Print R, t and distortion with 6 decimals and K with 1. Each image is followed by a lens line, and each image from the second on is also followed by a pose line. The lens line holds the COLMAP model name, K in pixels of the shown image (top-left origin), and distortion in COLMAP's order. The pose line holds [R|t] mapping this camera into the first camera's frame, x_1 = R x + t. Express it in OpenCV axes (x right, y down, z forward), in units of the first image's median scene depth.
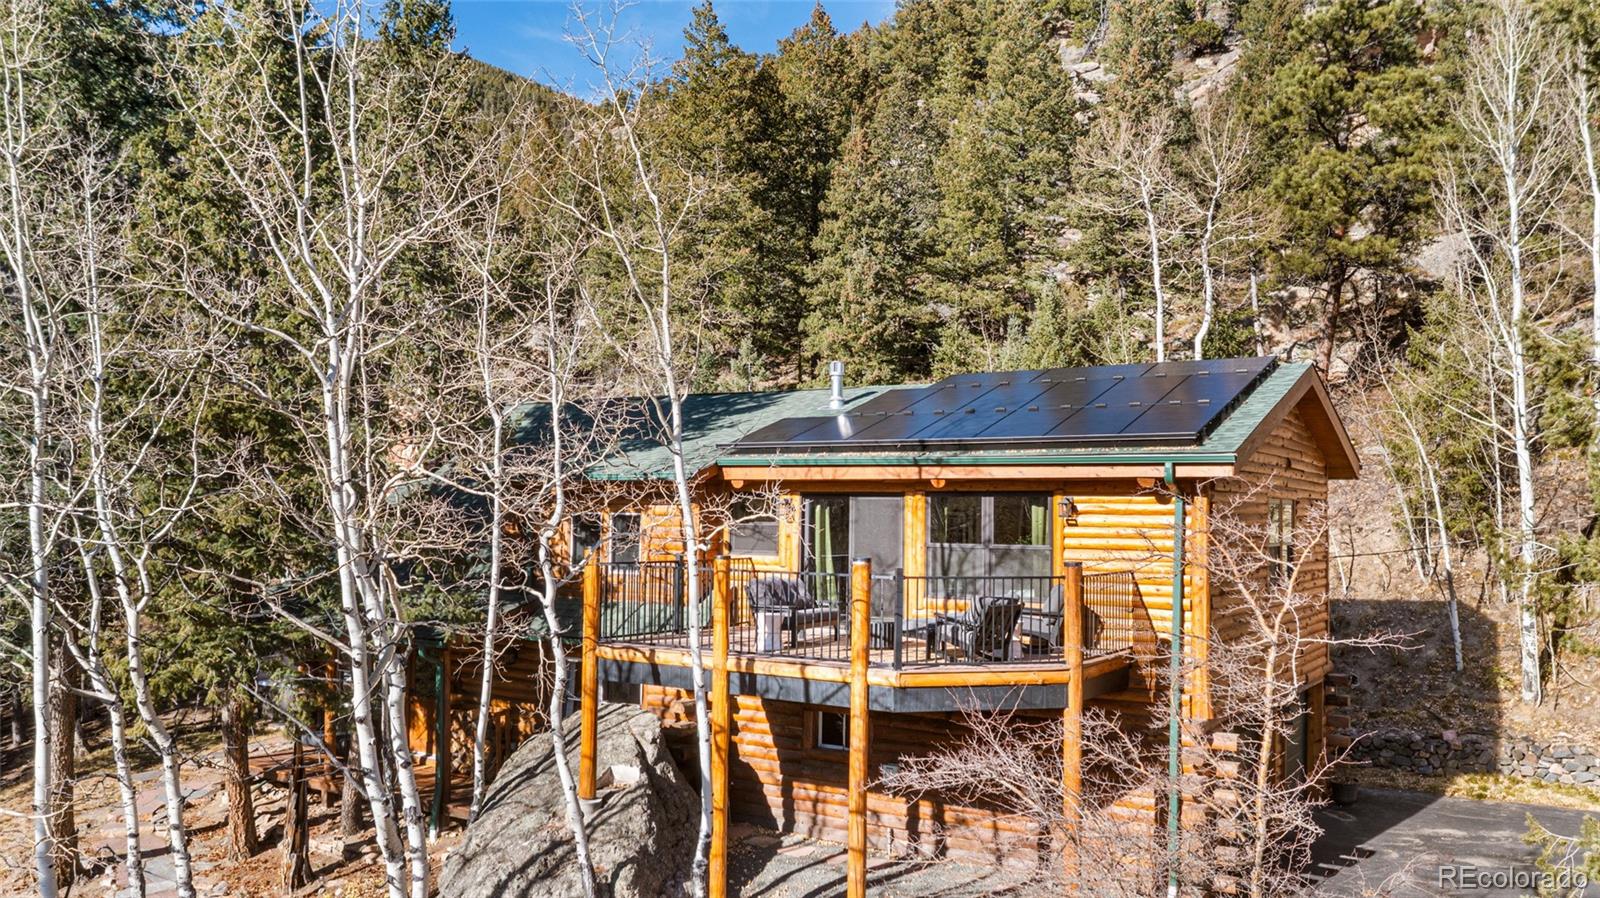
lens RADIAL K [[1303.4, 0, 797.7], [0, 1303.4, 441.2], [0, 0, 1]] dist [-0.015391, 0.000980]
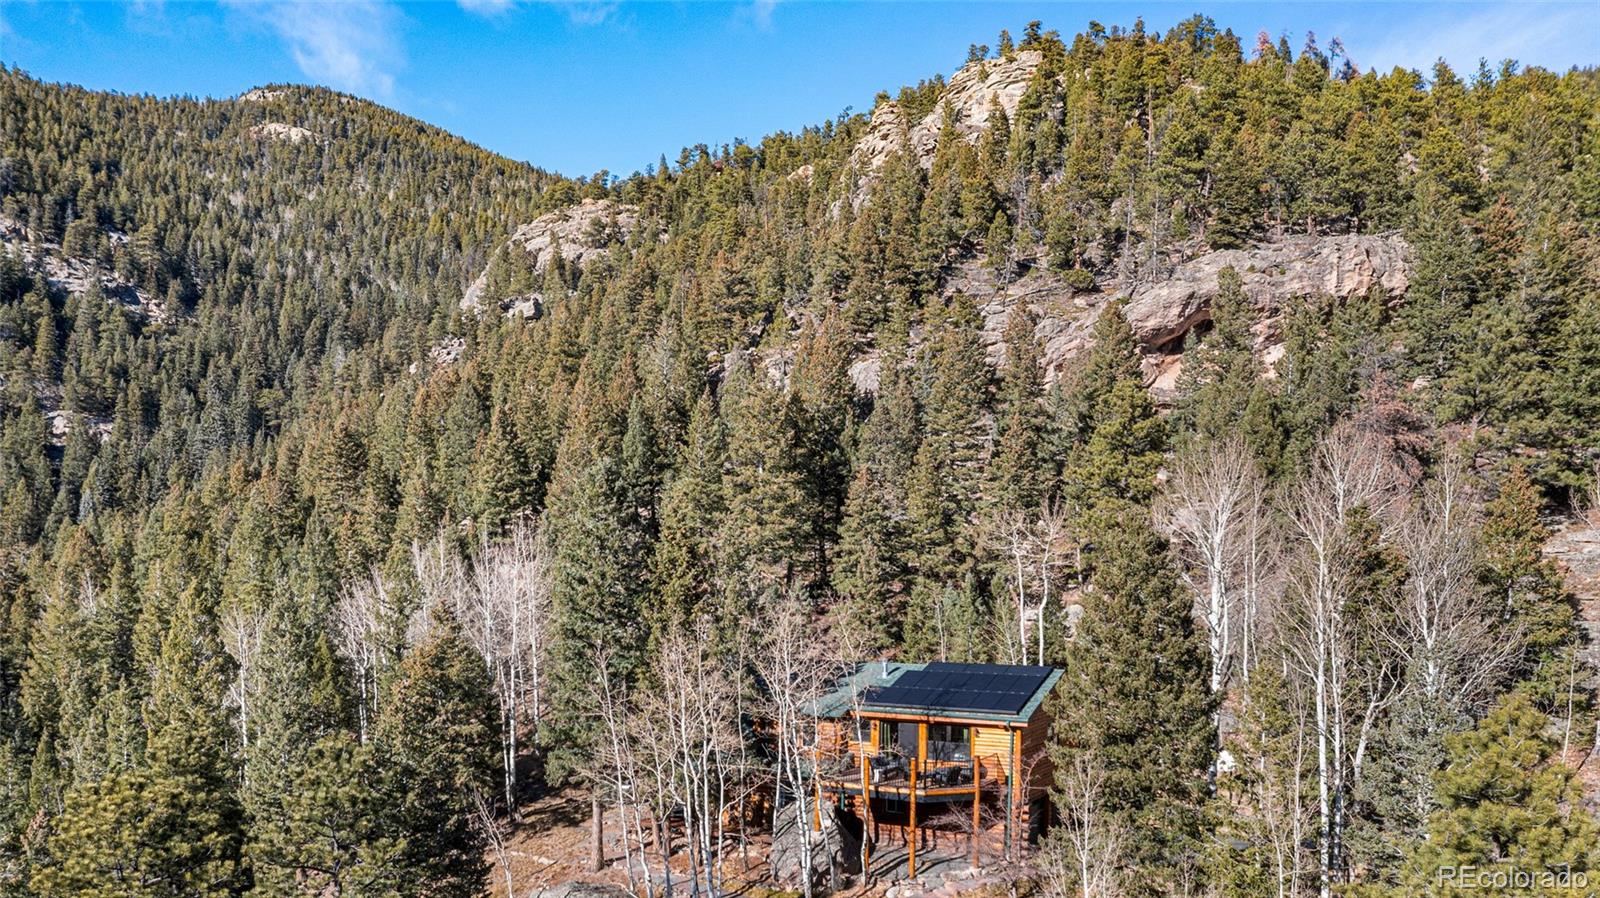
lens RADIAL K [[1303.4, 0, 803.8], [0, 1303.4, 456.3], [0, 0, 1]] dist [-0.015391, 0.000980]
pose [[0.997540, 0.011910, 0.069085, -0.415437], [-0.009507, 0.999342, -0.035004, -0.490685], [-0.069456, 0.034262, 0.996996, -2.047655]]
